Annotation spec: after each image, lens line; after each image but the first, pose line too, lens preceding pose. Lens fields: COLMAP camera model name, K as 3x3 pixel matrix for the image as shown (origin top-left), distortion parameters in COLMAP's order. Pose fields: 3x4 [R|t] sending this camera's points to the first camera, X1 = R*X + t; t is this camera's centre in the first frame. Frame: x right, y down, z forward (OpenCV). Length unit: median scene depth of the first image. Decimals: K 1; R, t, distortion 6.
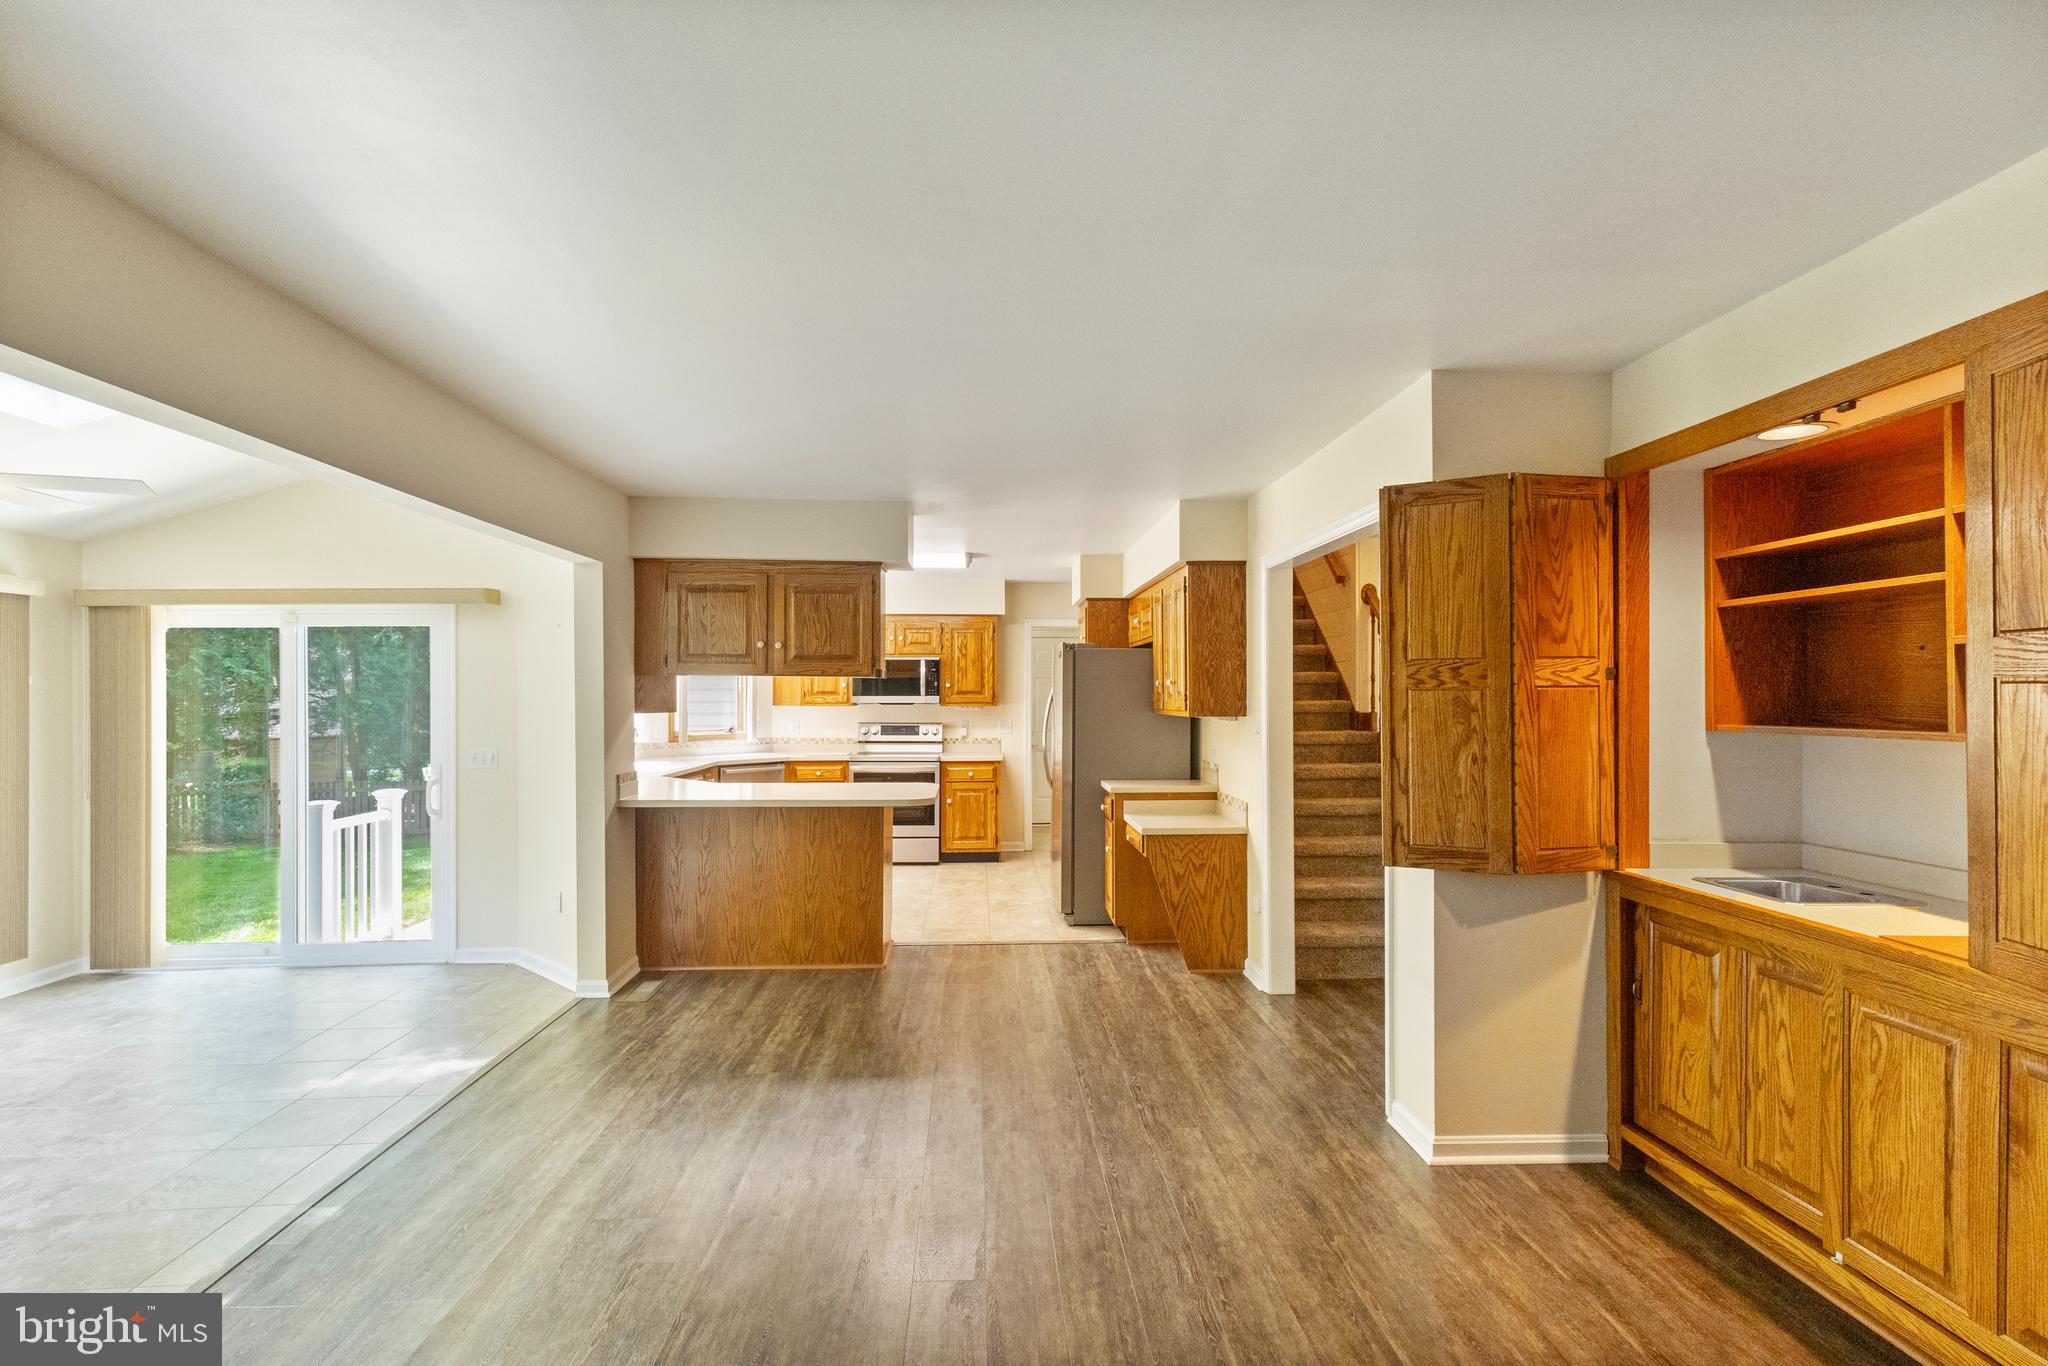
lens RADIAL K [[965.7, 0, 1035.4], [0, 965.7, 691.5], [0, 0, 1]] dist [0.012477, -0.000390]
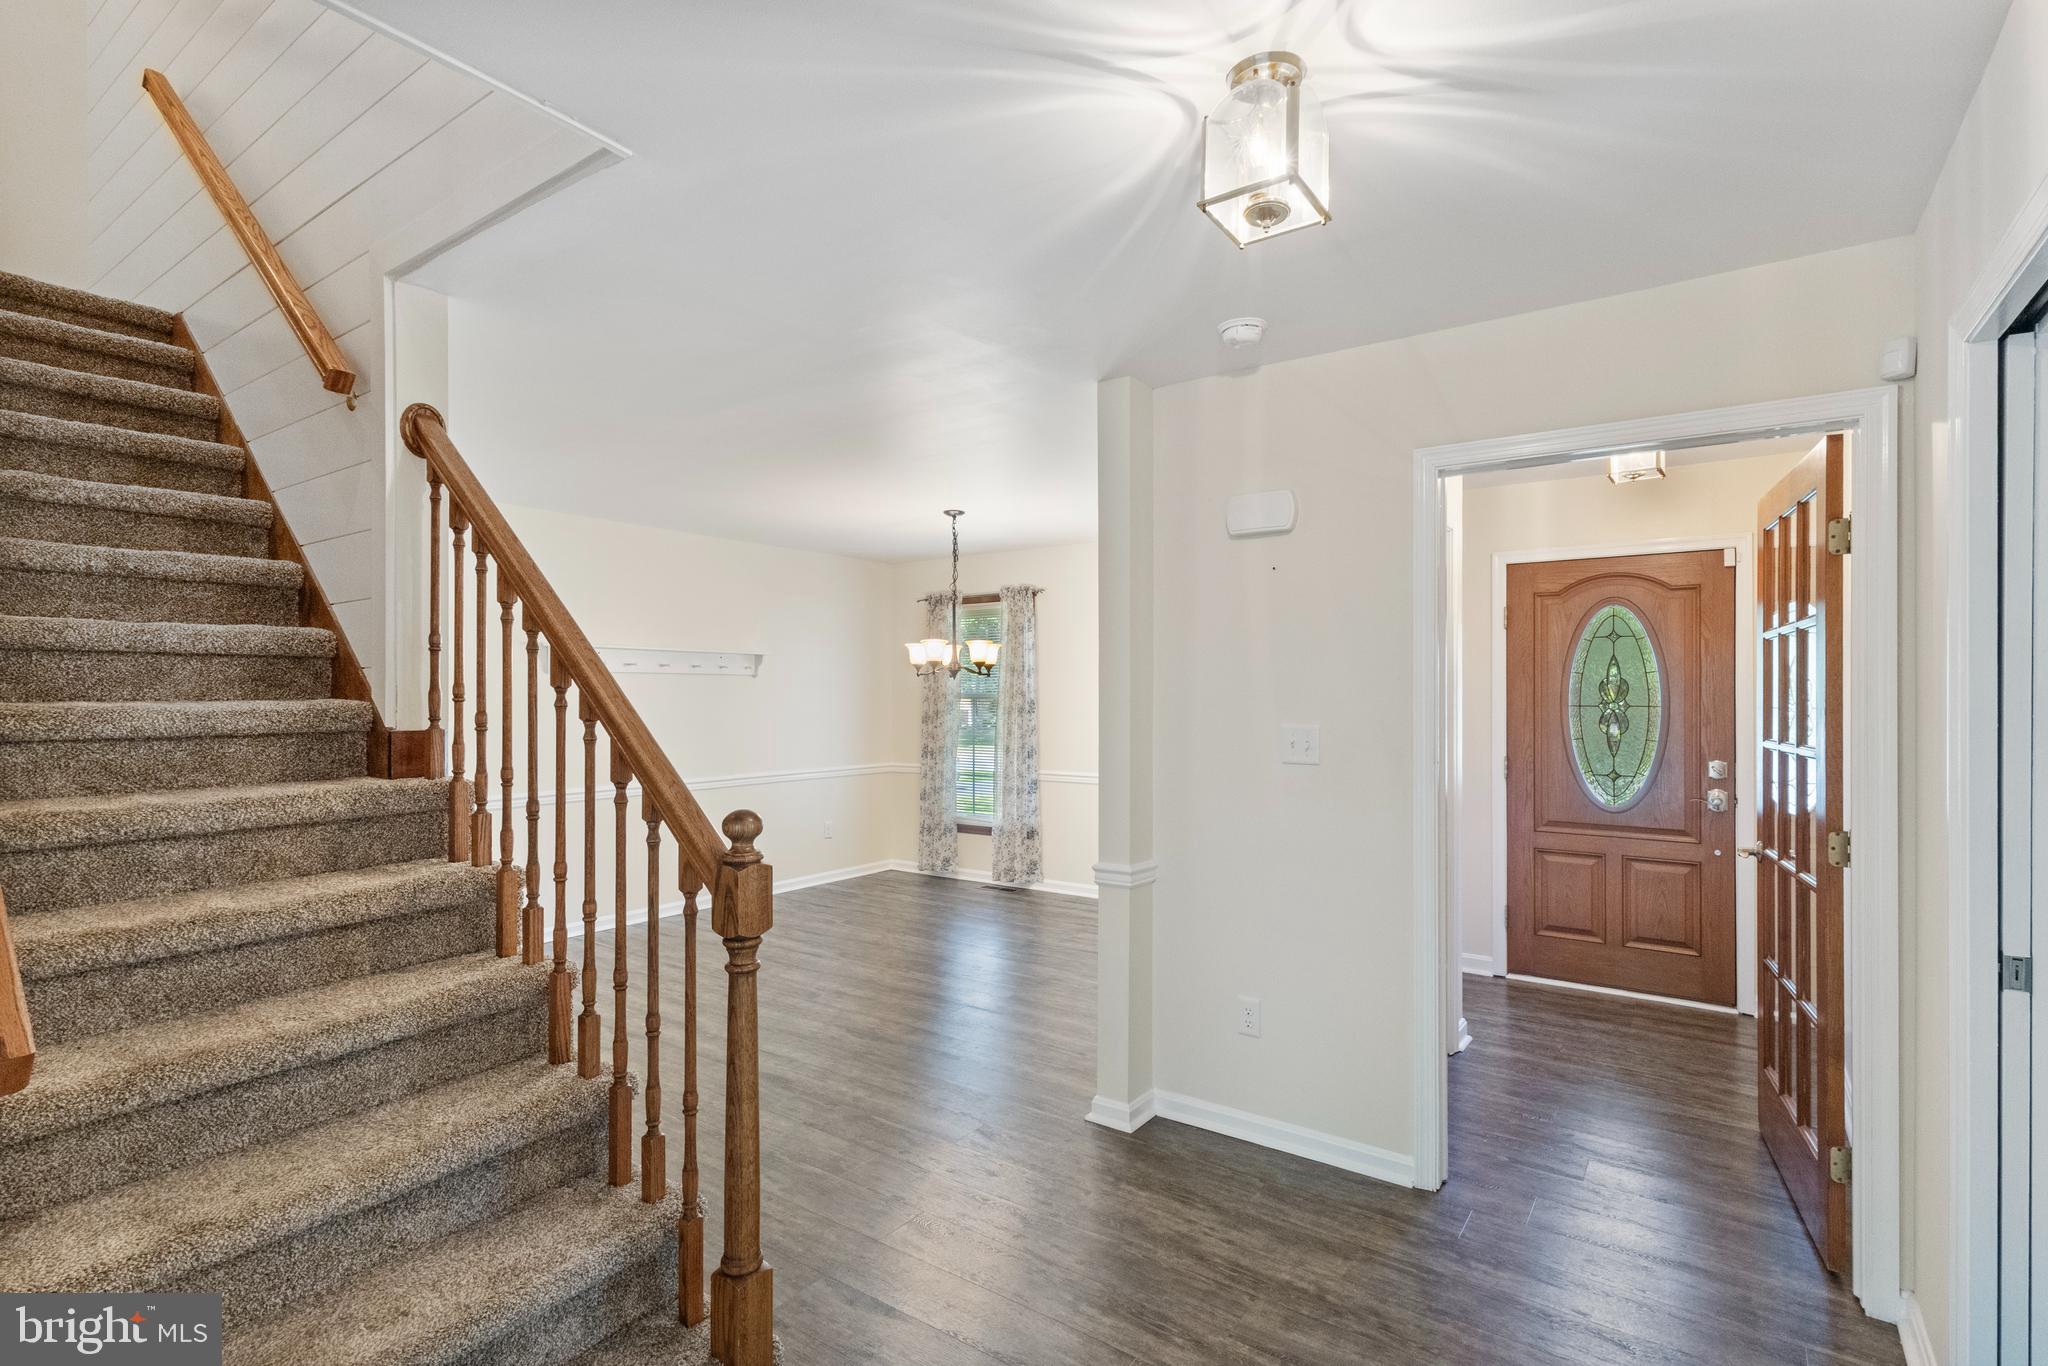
lens RADIAL K [[965.7, 0, 1025.9], [0, 965.7, 690.1], [0, 0, 1]] dist [0.012477, -0.000390]
pose [[0.627048, 0.002417, 0.778977, 0.257157], [-0.003829, 0.999993, -0.000020, 0.006042], [-0.778971, -0.002970, 0.627052, 0.755132]]
